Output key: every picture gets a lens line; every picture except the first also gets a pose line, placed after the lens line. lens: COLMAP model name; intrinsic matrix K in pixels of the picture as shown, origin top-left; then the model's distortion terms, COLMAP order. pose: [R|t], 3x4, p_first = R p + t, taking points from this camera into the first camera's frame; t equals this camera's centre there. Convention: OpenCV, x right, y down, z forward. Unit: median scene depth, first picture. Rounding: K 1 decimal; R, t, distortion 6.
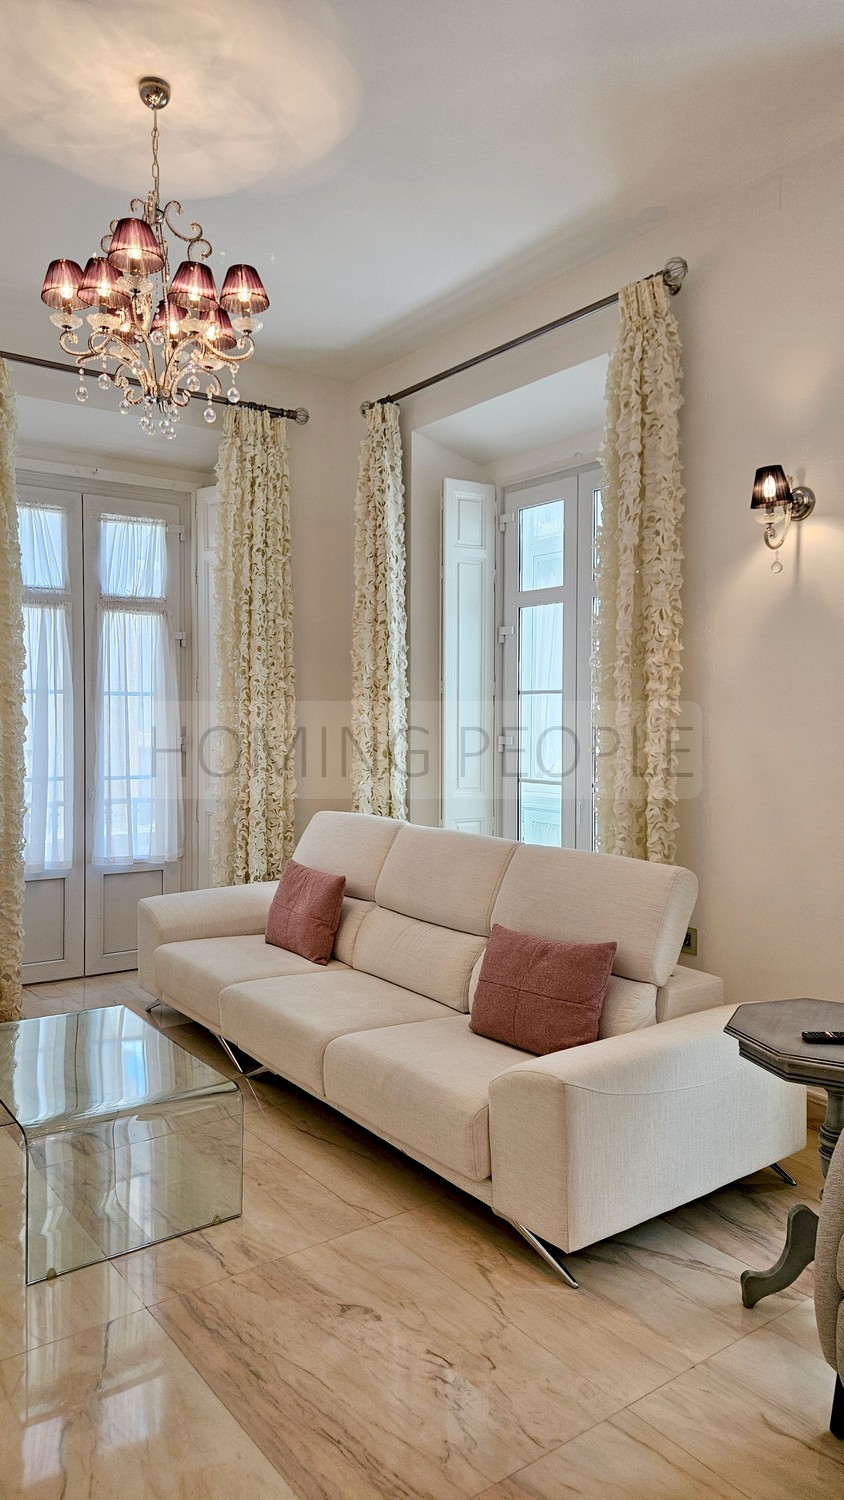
lens RADIAL K [[1030.8, 0, 419.9], [0, 1030.8, 743.0], [0, 0, 1]] dist [0.050434, -0.036607]
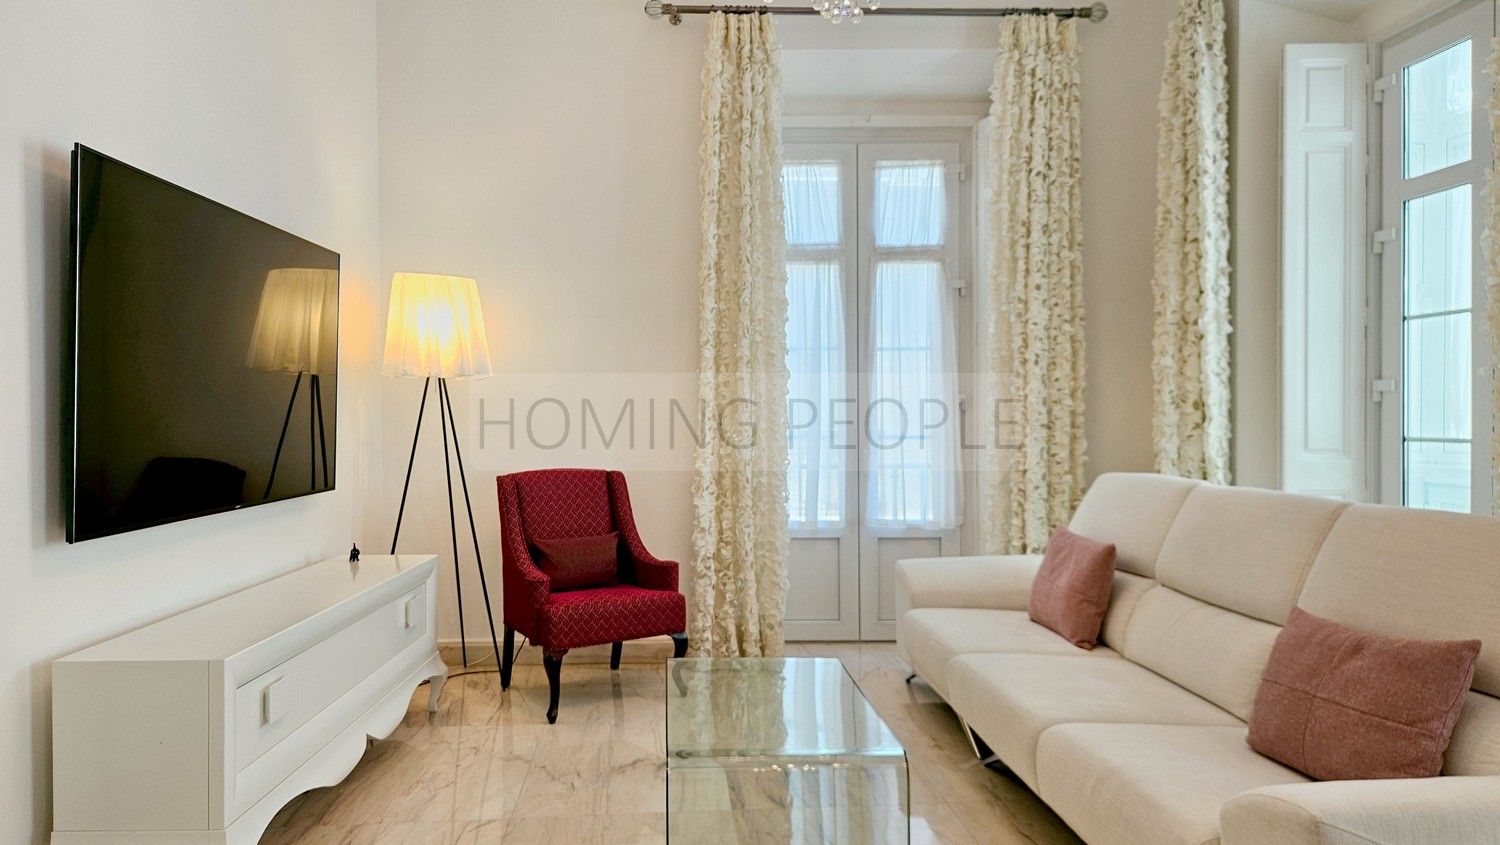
lens RADIAL K [[1030.8, 0, 700.1], [0, 1030.8, 440.2], [0, 0, 1]] dist [0.050434, -0.036607]
pose [[0.835457, 0.002867, -0.549548, 0.088312], [-0.008094, 0.999942, -0.007089, 0.046852], [0.549496, 0.010370, 0.835432, 0.112006]]
